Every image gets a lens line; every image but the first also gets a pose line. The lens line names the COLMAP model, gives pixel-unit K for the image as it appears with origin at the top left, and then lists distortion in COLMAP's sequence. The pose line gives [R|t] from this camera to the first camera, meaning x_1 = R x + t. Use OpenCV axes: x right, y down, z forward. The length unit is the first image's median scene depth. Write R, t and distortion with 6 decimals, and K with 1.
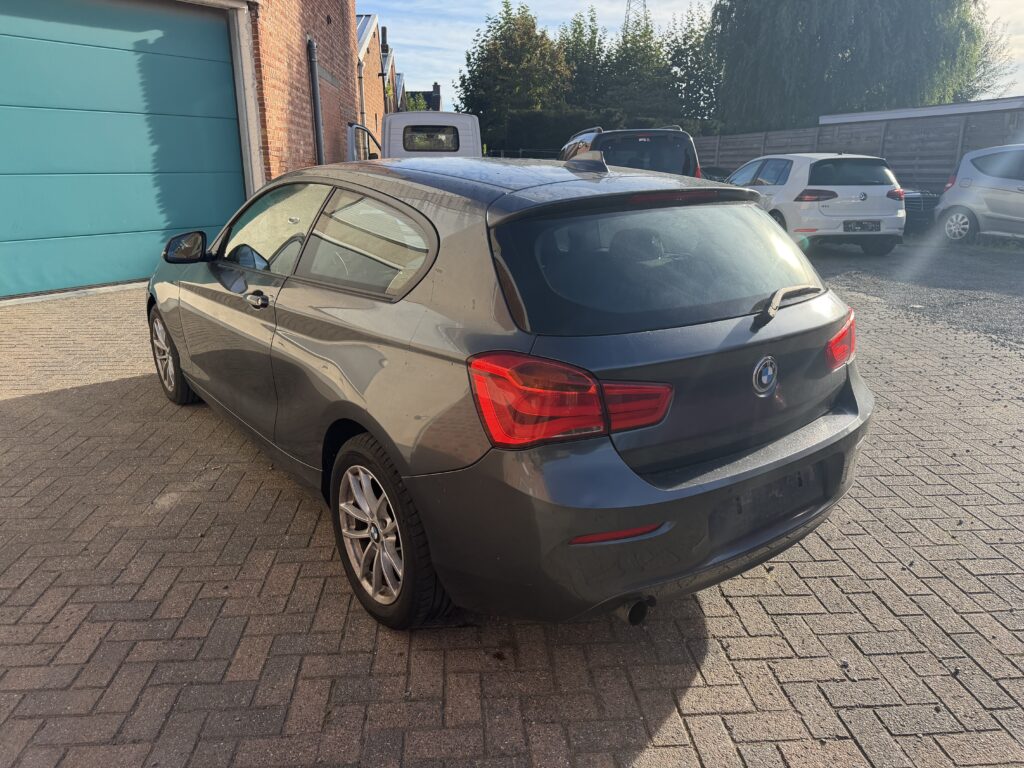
lens RADIAL K [[715.5, 0, 511.7], [0, 715.5, 381.7], [0, 0, 1]] dist [0.043246, -0.062758]
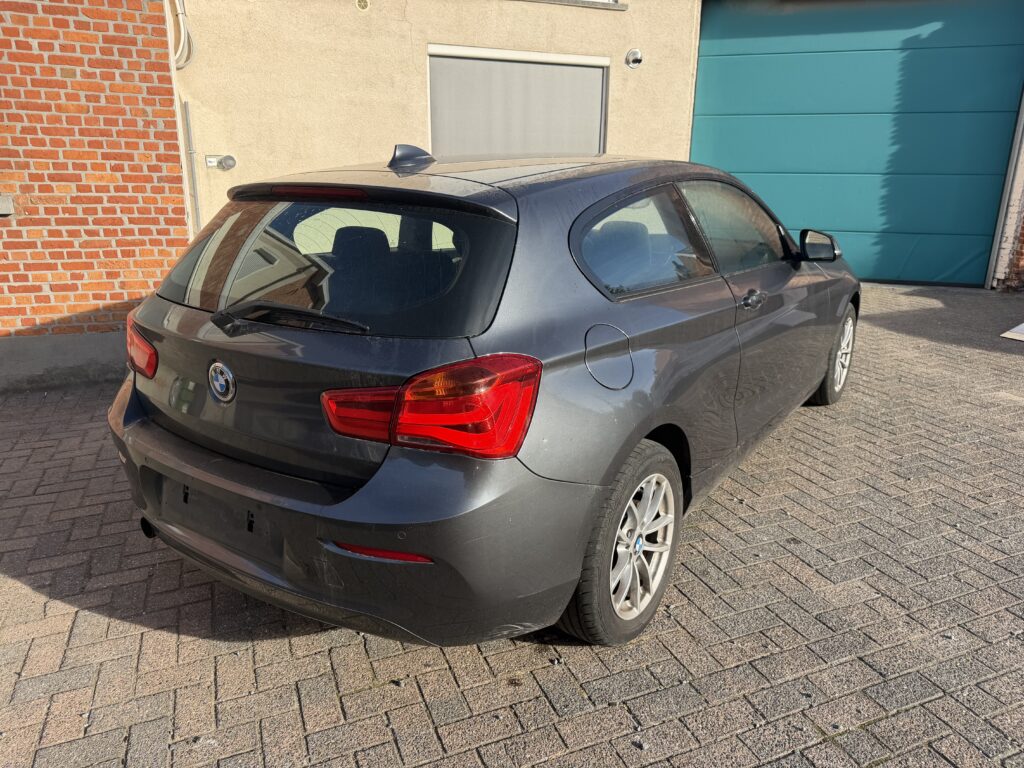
lens RADIAL K [[718.2, 0, 514.1], [0, 718.2, 380.8], [0, 0, 1]] dist [0.029380, -0.035255]
pose [[0.311403, 0.273243, -0.910146, 0.663644], [-0.278389, 0.941979, 0.187550, -0.146920], [0.908585, 0.194971, 0.369403, 0.501947]]
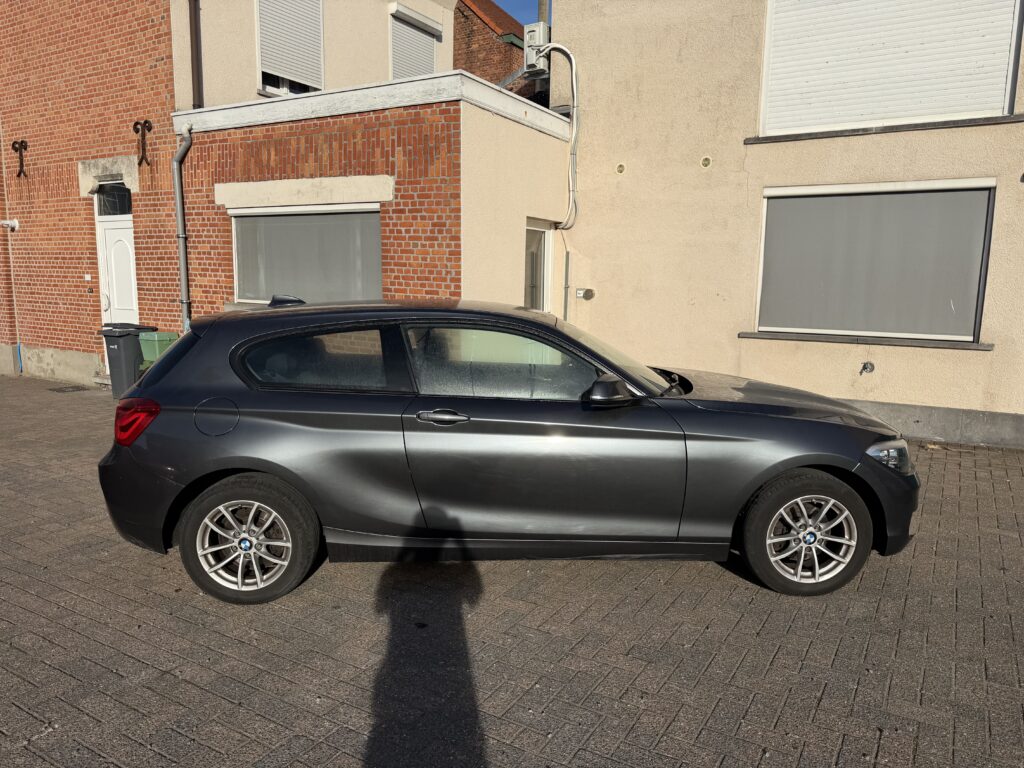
lens RADIAL K [[715.5, 0, 511.7], [0, 715.5, 381.7], [0, 0, 1]] dist [0.043246, -0.062758]
pose [[-0.577005, 0.110853, -0.809183, 0.723226], [-0.243992, 0.922108, 0.300307, -0.474282], [0.779444, 0.370713, -0.505014, 1.432645]]
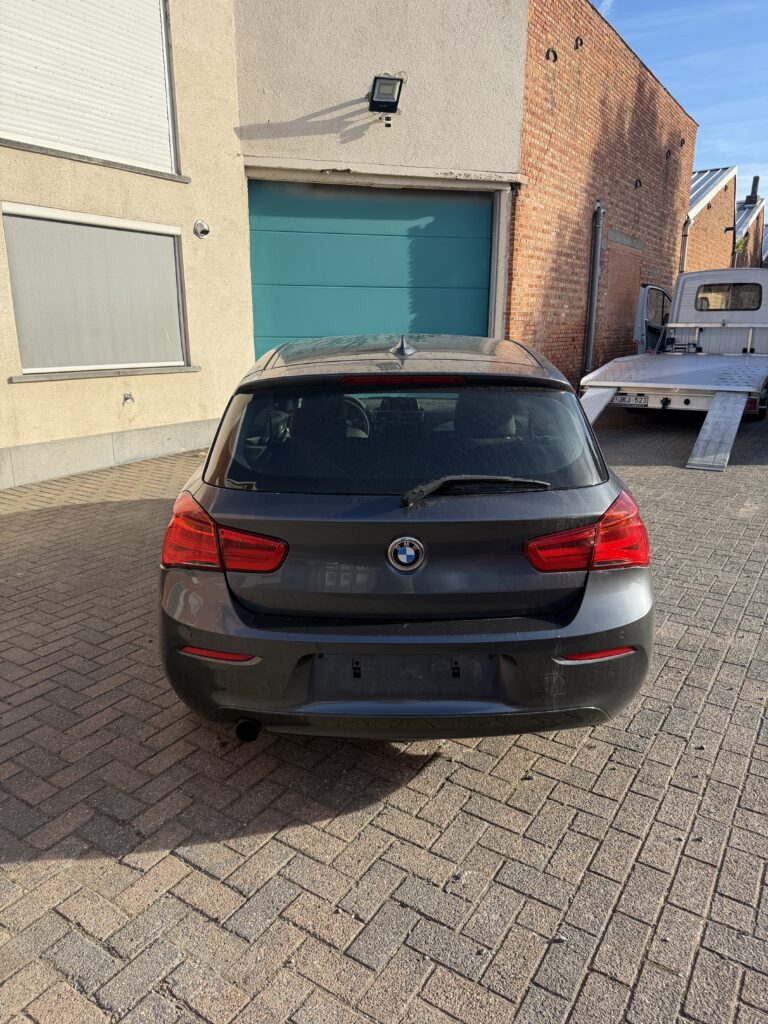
lens RADIAL K [[715.5, 0, 384.0], [0, 715.5, 512.0], [0, 0, 1]] dist [0.043246, -0.062758]
pose [[0.793698, 0.152076, -0.588996, 0.462600], [-0.172431, 0.984778, 0.021907, -0.043072], [0.583362, 0.084174, 0.807839, 0.075151]]
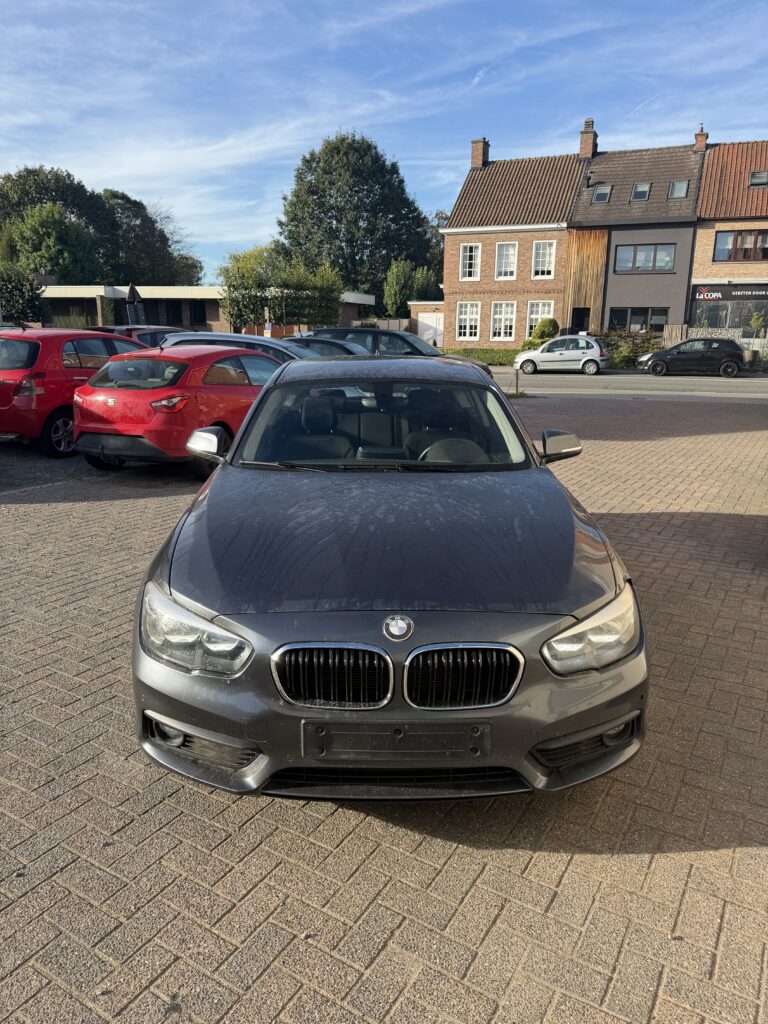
lens RADIAL K [[715.5, 0, 384.0], [0, 715.5, 512.0], [0, 0, 1]] dist [0.043246, -0.062758]
pose [[-0.812852, -0.136660, 0.566211, -0.716402], [0.170312, 0.873840, 0.455409, -0.523494], [-0.557014, 0.466613, -0.687028, 1.609300]]
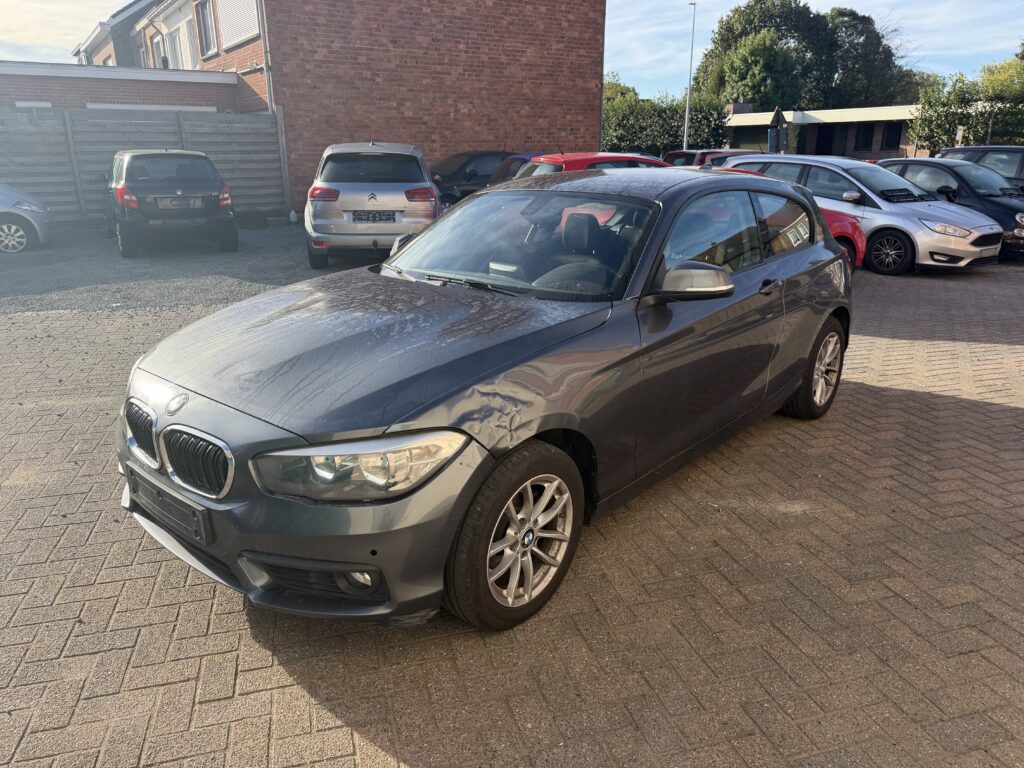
lens RADIAL K [[715.5, 0, 511.7], [0, 715.5, 381.7], [0, 0, 1]] dist [0.043246, -0.062758]
pose [[-0.196669, -0.278459, 0.940097, -1.022802], [0.290672, 0.899160, 0.327142, -0.346576], [-0.936393, 0.337598, -0.095896, 1.103503]]
